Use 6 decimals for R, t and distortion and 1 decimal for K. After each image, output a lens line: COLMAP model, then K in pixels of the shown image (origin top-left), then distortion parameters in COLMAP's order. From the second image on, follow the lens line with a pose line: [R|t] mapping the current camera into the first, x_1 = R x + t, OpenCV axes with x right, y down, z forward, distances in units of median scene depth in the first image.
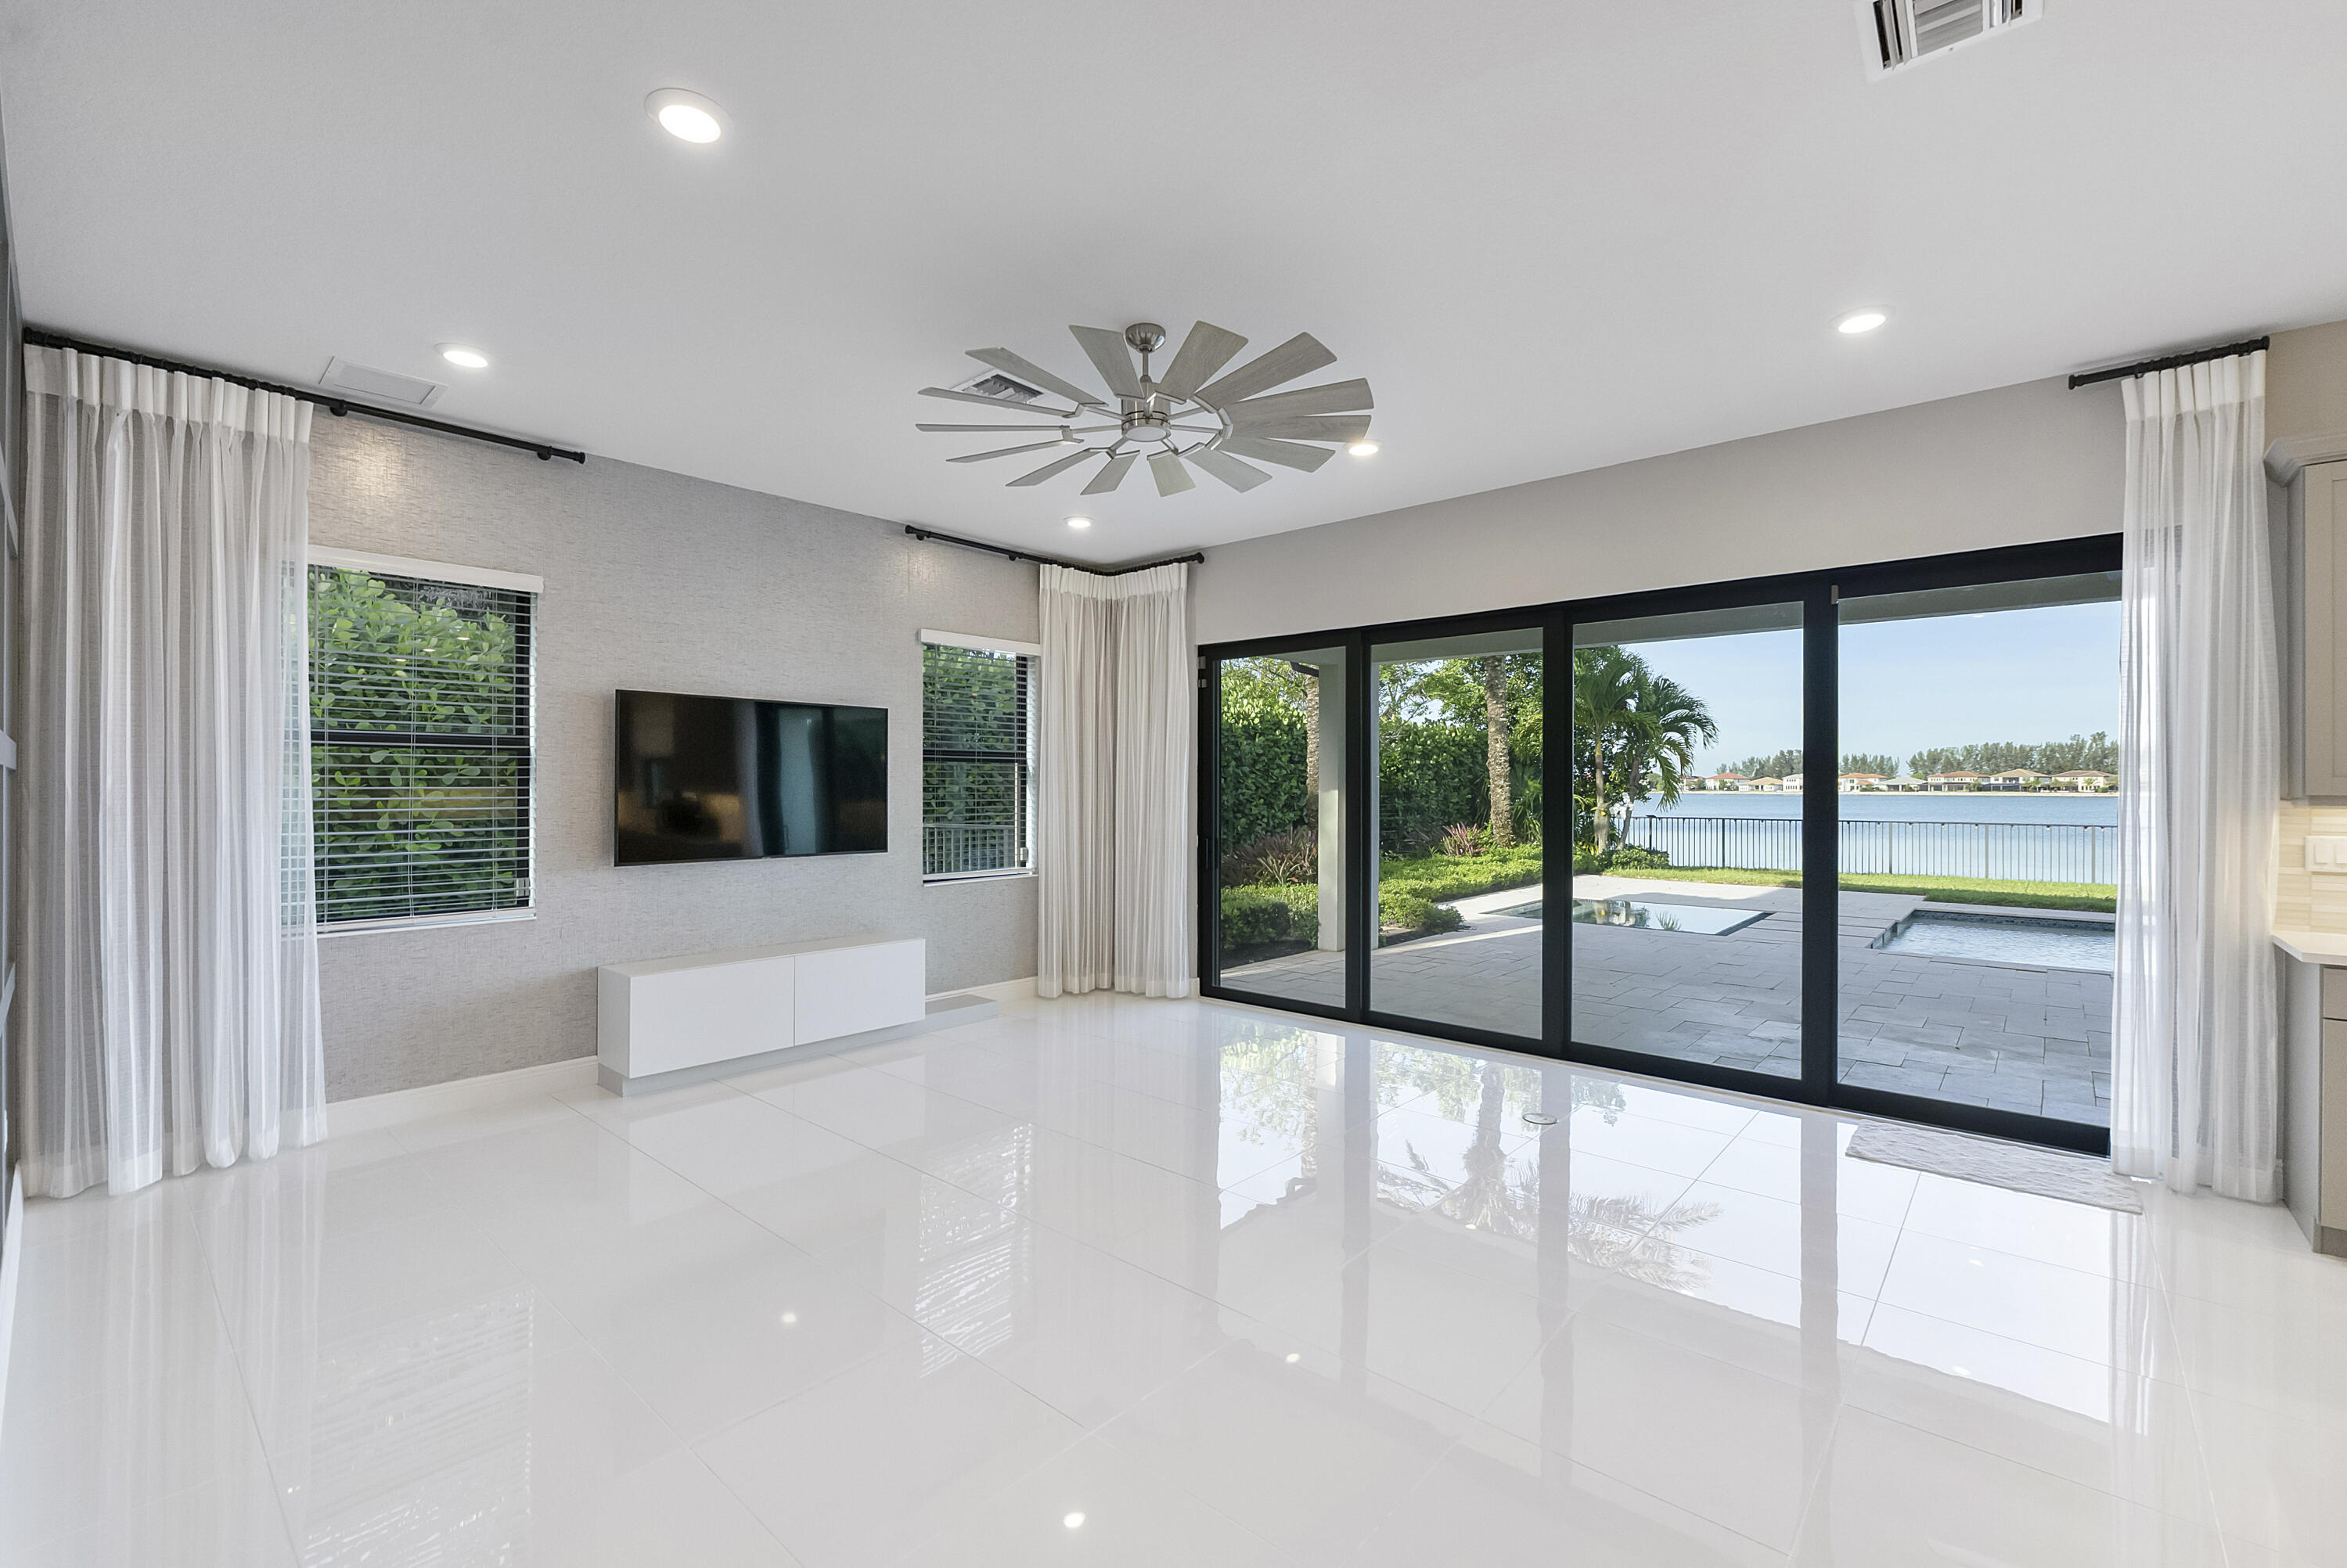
lens RADIAL K [[996.2, 0, 1180.7], [0, 996.2, 783.1], [0, 0, 1]] dist [-0.004938, -0.000201]
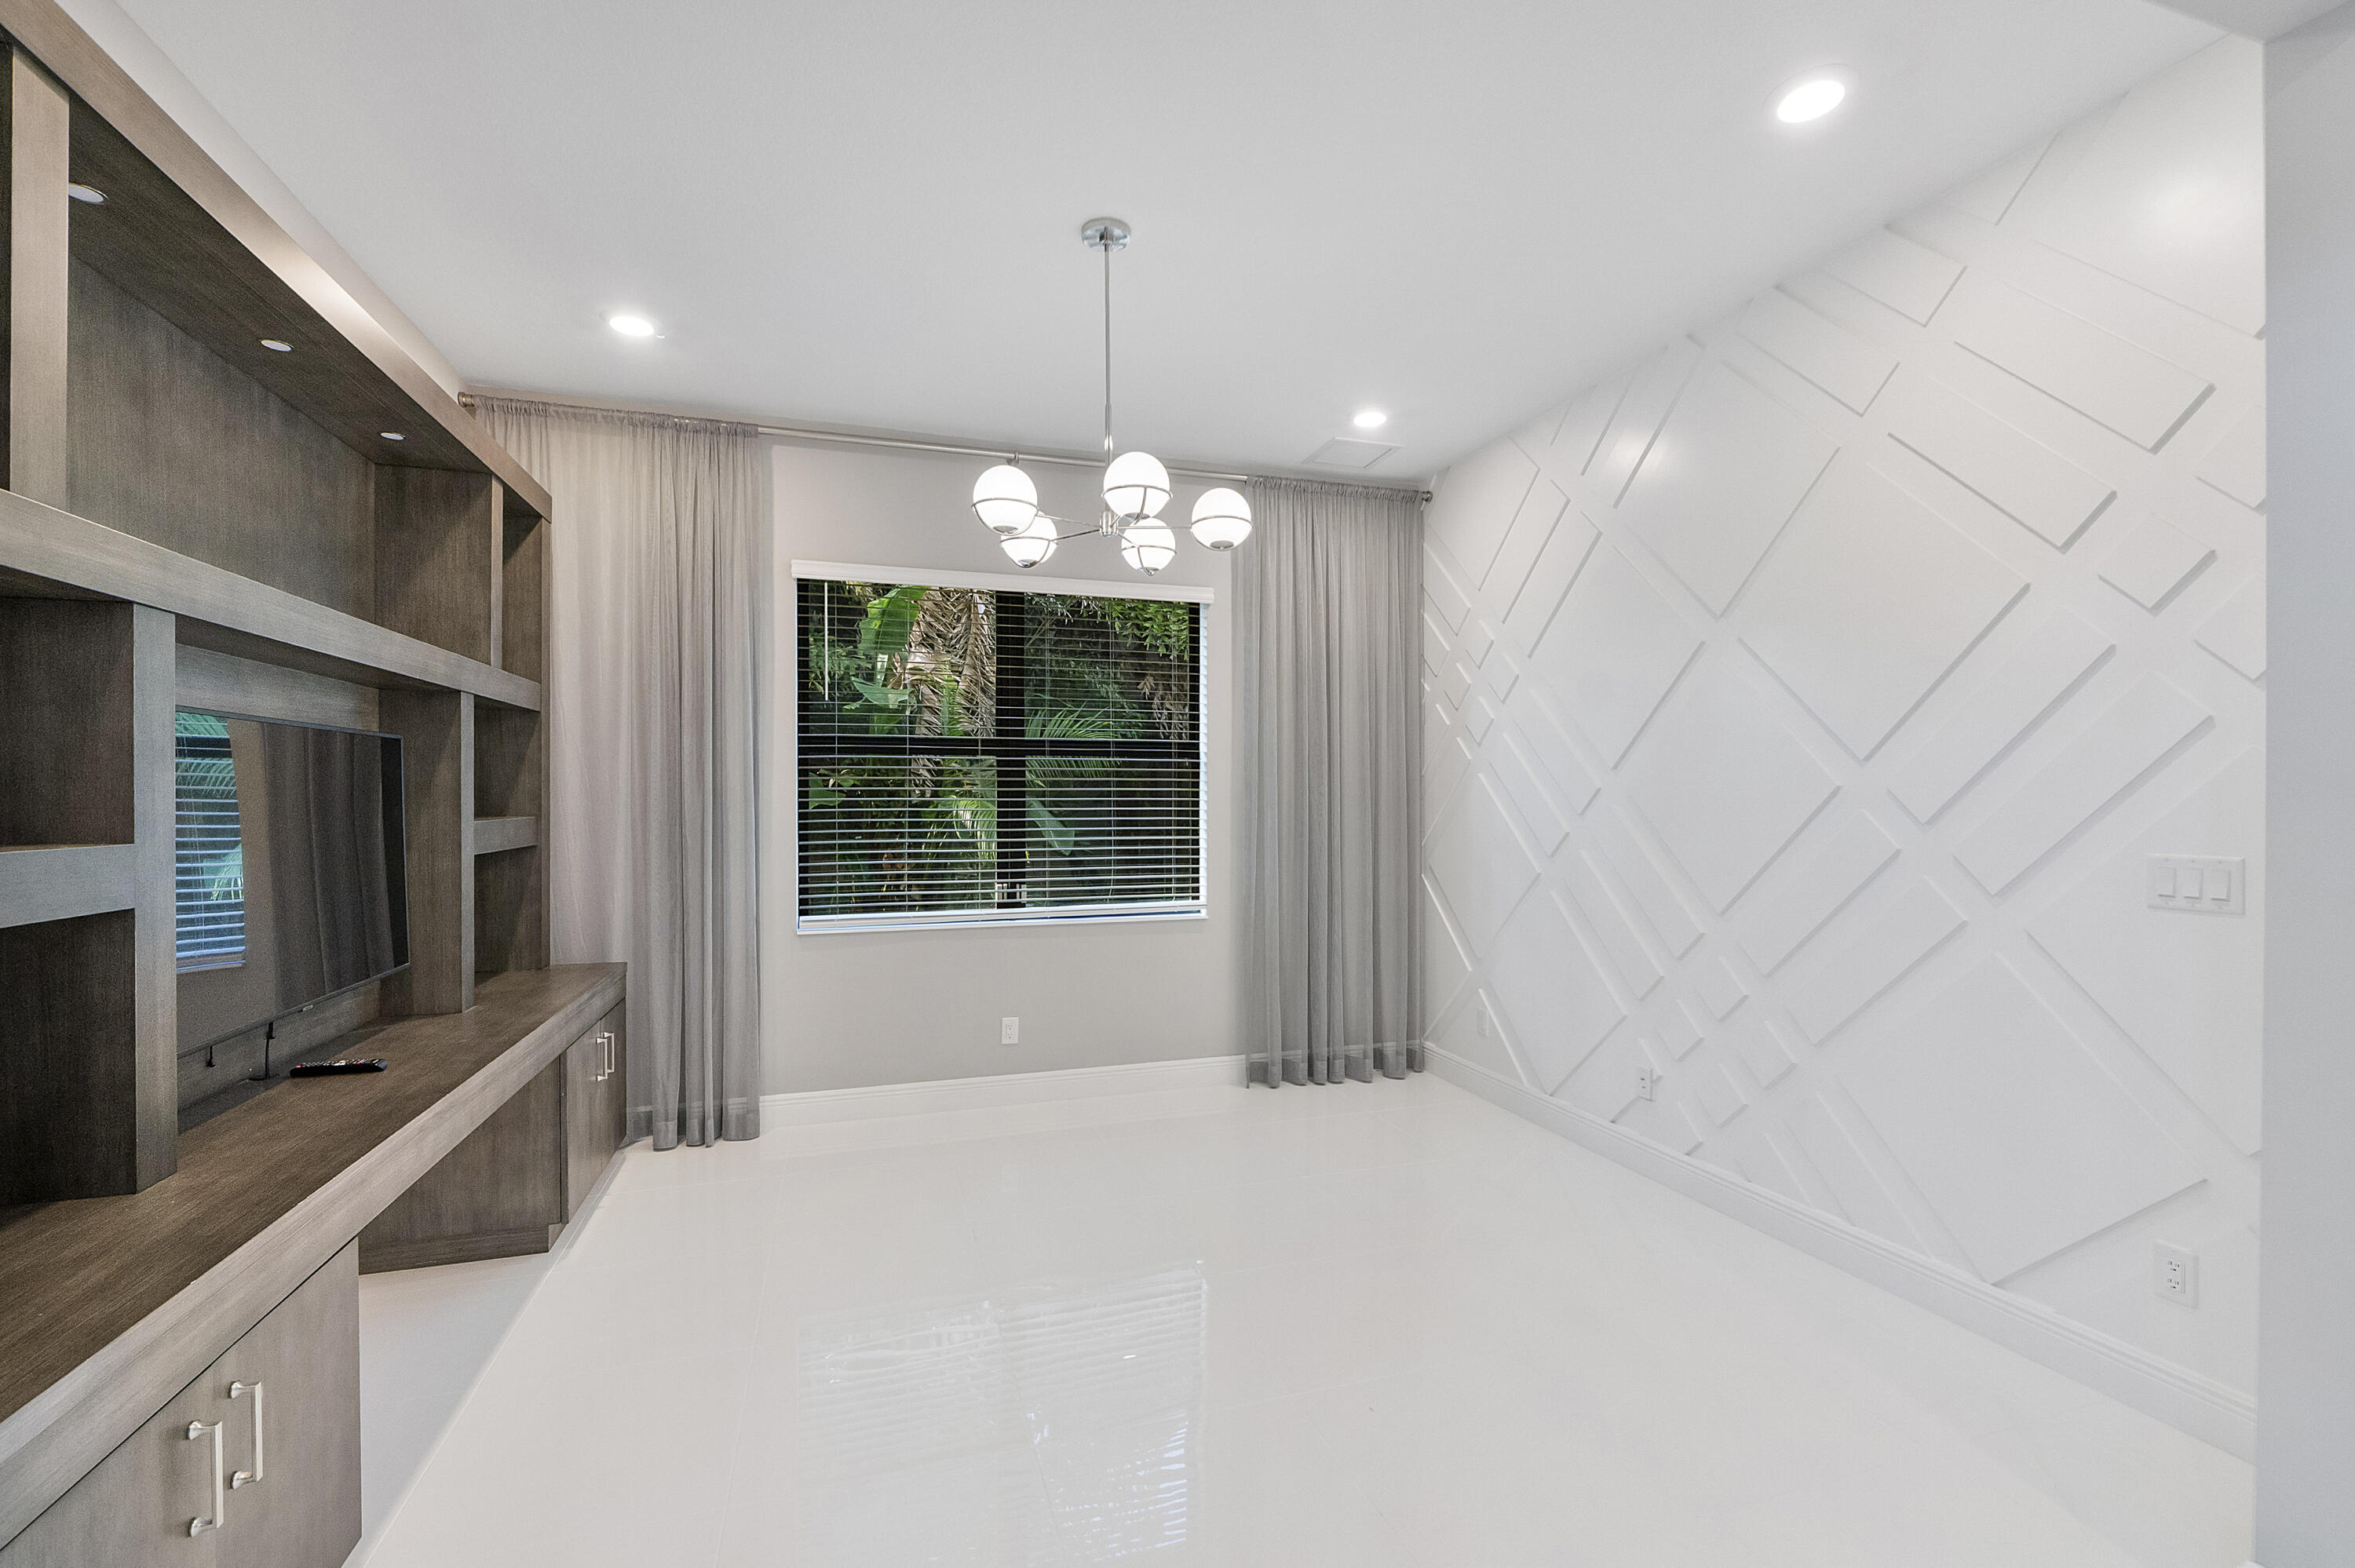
lens RADIAL K [[1009.5, 0, 1179.1], [0, 1009.5, 801.4], [0, 0, 1]] dist [-0.005137, 0.000544]
pose [[0.861330, 0.005696, -0.508014, -0.667779], [0.001555, 0.999903, 0.013847, 0.001595], [0.508044, -0.012717, 0.861237, 0.462813]]
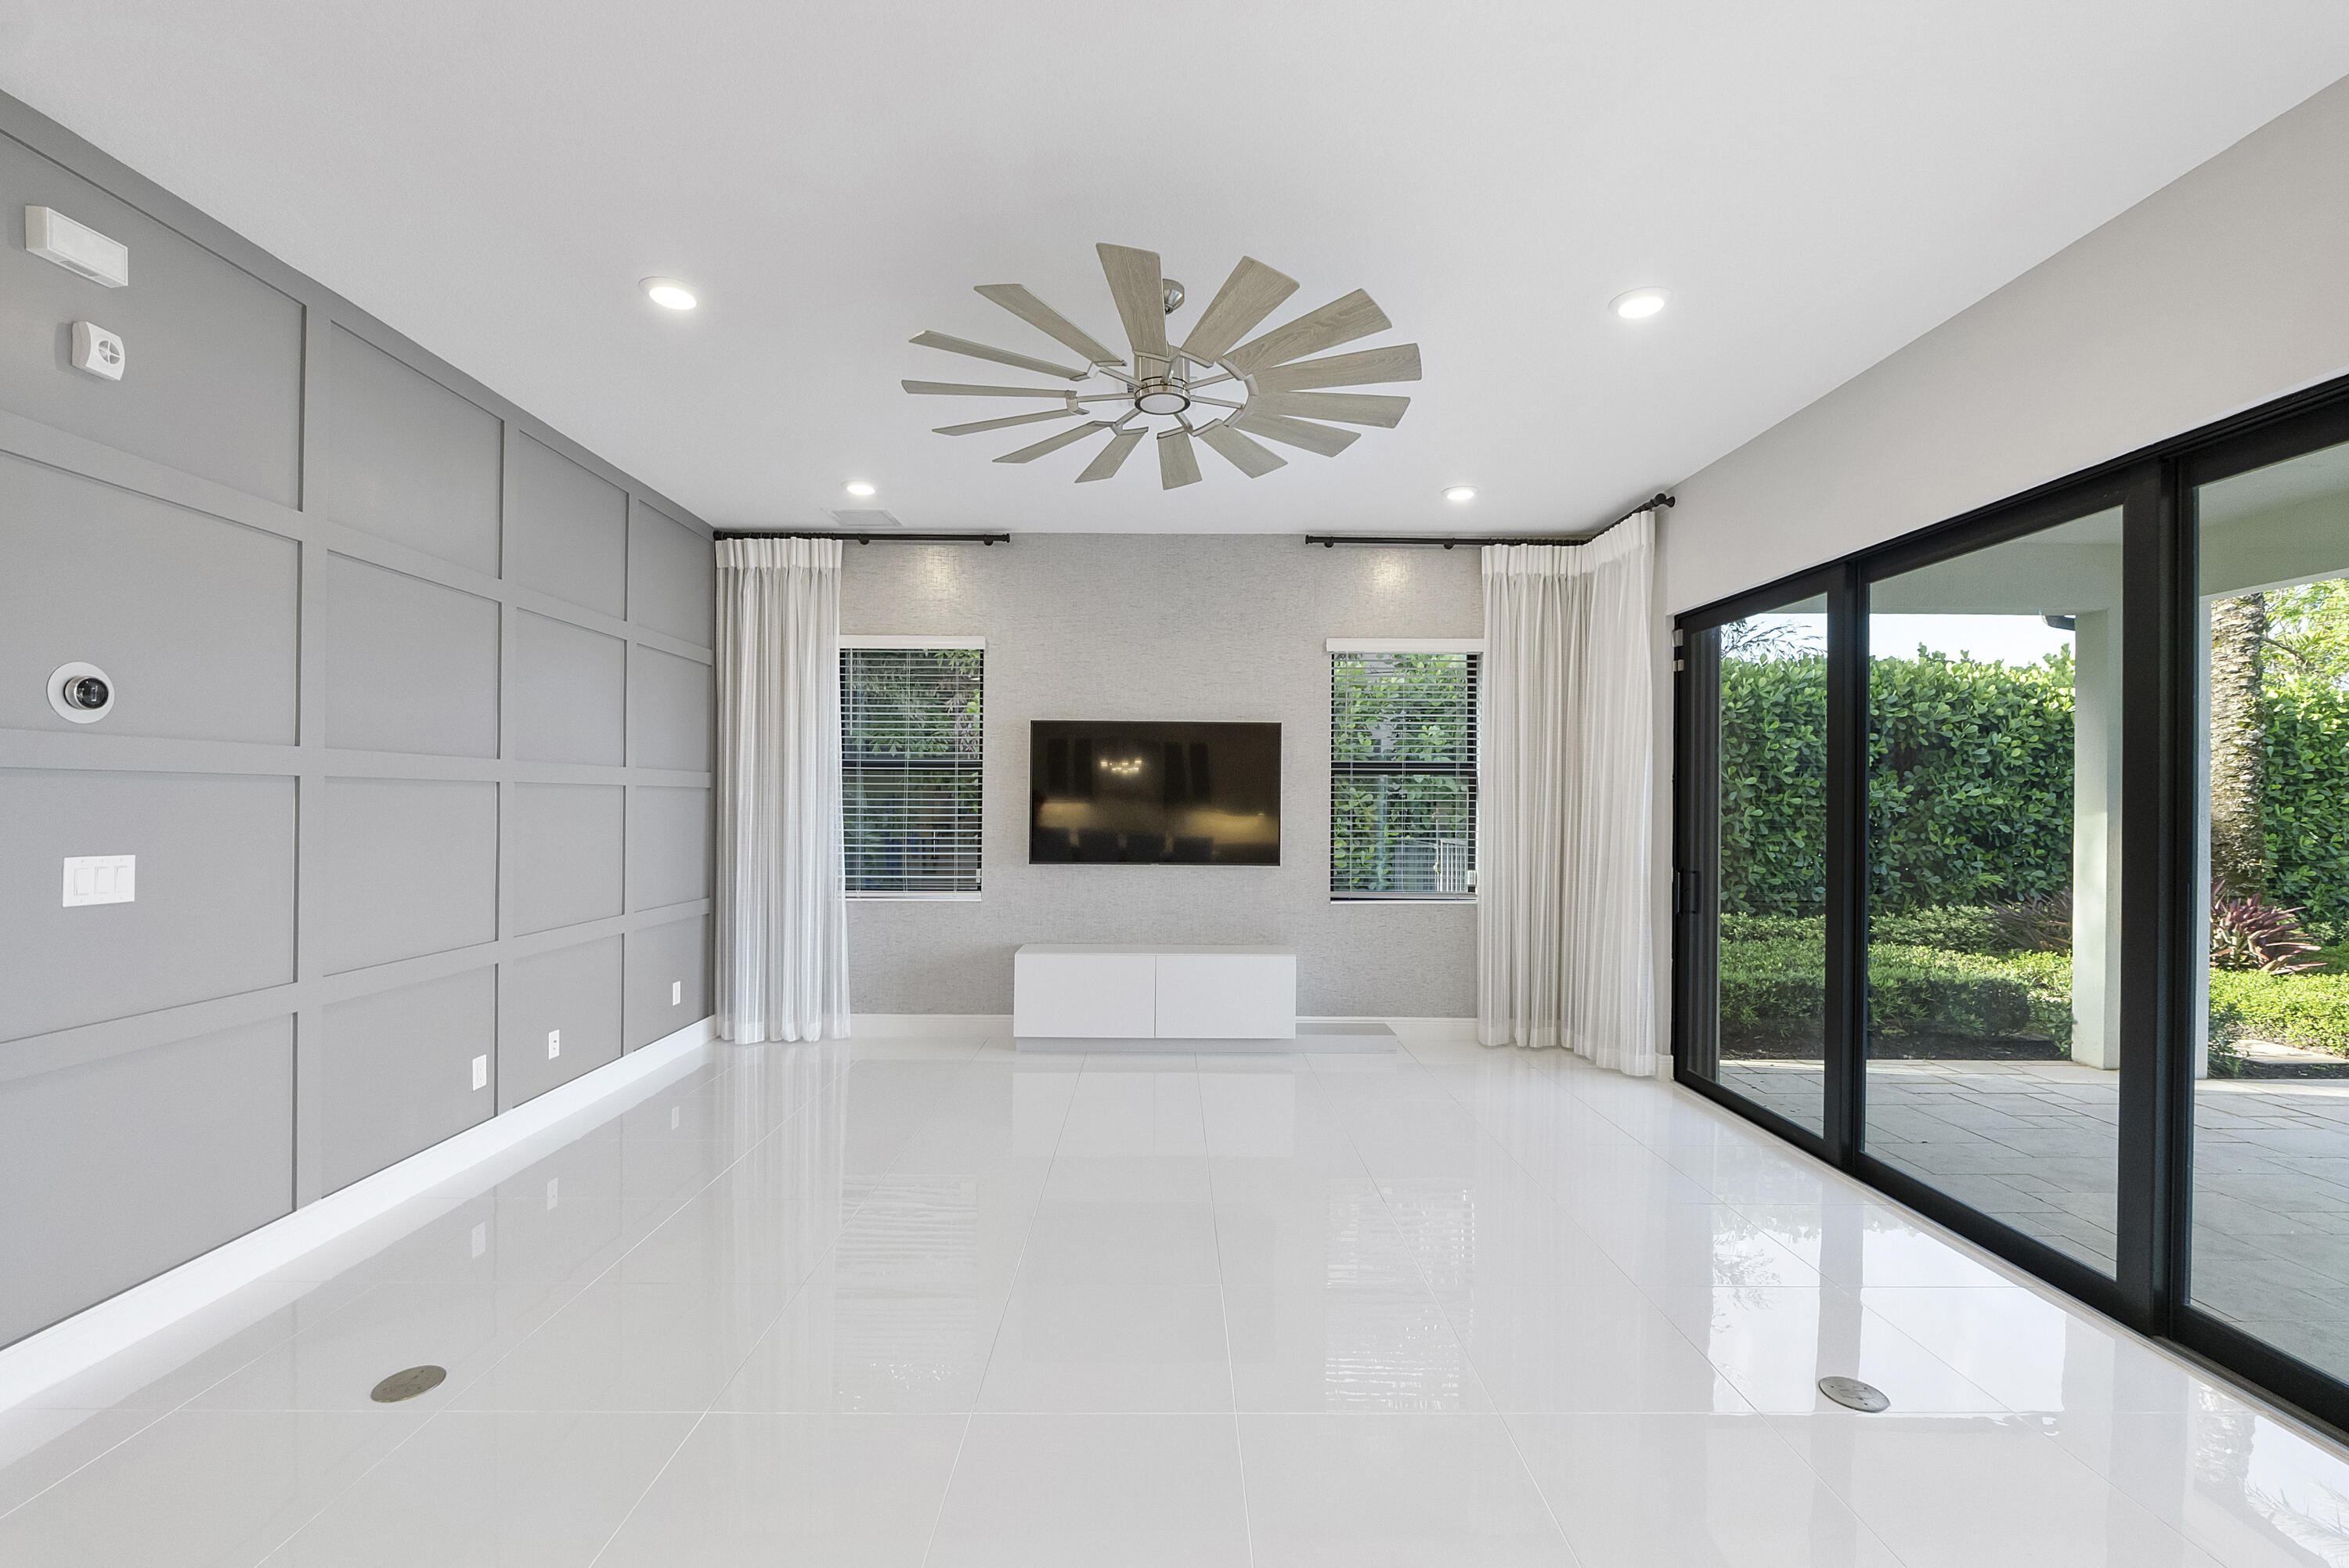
lens RADIAL K [[1003.3, 0, 1173.2], [0, 1003.3, 797.5], [0, 0, 1]] dist [-0.004675, -0.000079]
pose [[0.670719, 0.002137, -0.741708, 0.402515], [-0.003213, 0.999995, -0.000024, 0.000672], [0.741704, 0.002399, 0.670723, 0.255322]]
